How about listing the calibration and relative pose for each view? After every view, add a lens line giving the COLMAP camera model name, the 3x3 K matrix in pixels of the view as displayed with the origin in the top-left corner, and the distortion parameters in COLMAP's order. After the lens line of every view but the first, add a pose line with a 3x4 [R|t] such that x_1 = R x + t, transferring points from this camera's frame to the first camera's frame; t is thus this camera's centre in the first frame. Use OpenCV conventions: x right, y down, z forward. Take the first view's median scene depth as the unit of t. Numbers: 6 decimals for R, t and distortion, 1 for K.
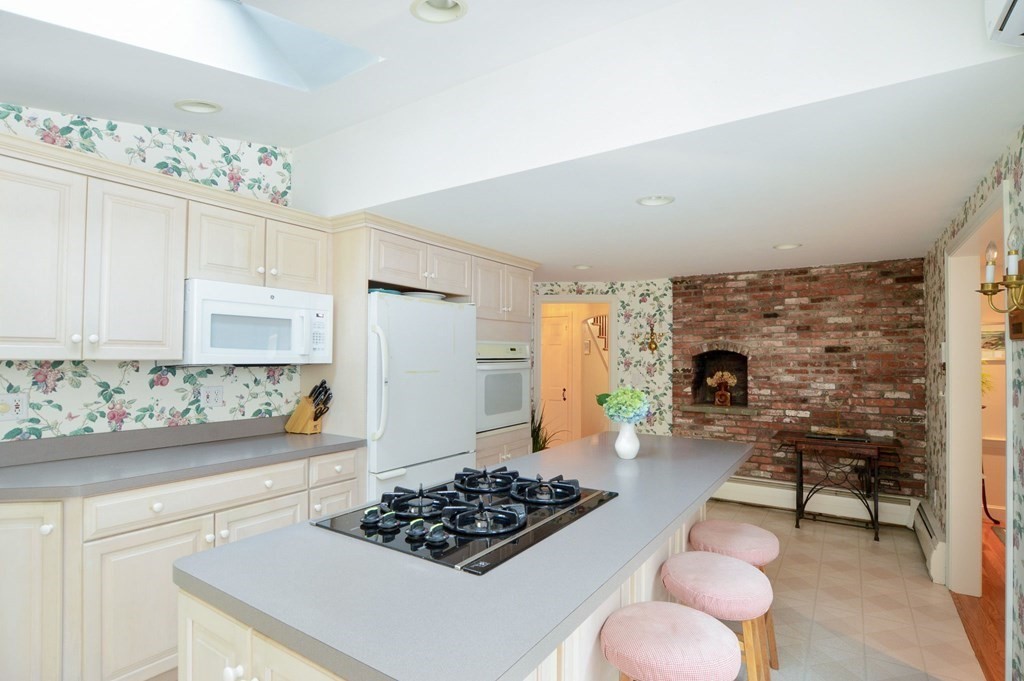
lens RADIAL K [[527.7, 0, 510.1], [0, 527.7, 348.0], [0, 0, 1]] dist [-0.020659, -0.000502]
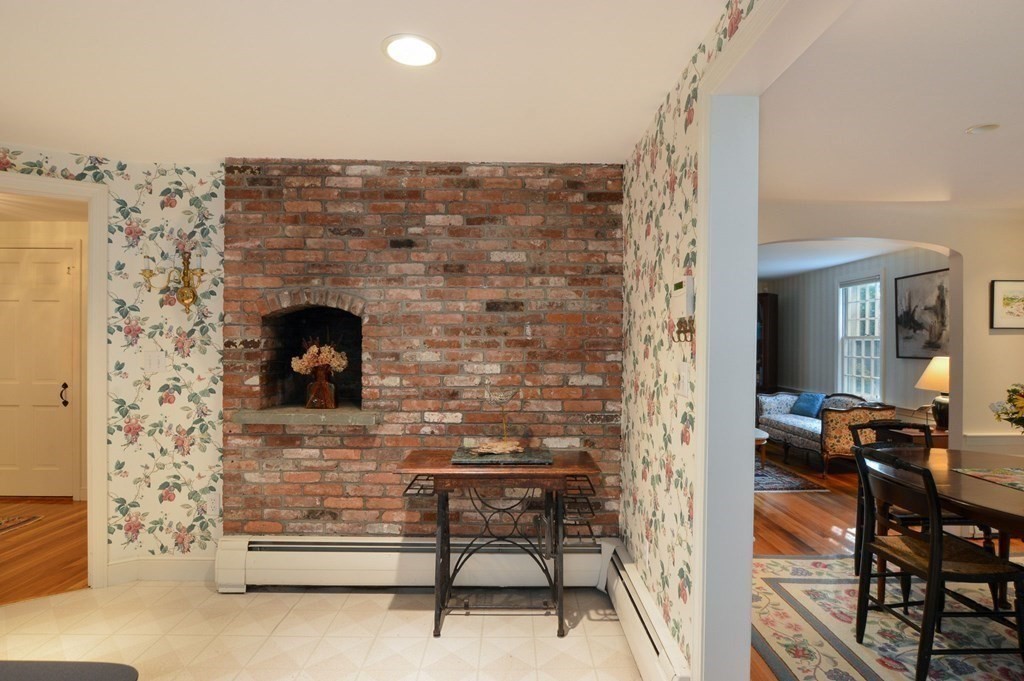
lens RADIAL K [[531.2, 0, 522.9], [0, 531.2, 345.7], [0, 0, 1]] dist [-0.017787, 0.000041]
pose [[0.818418, 0.001107, 0.574622, 0.283634], [-0.015083, 0.999695, 0.019556, 0.033637], [-0.574425, -0.024672, 0.818185, 0.472623]]
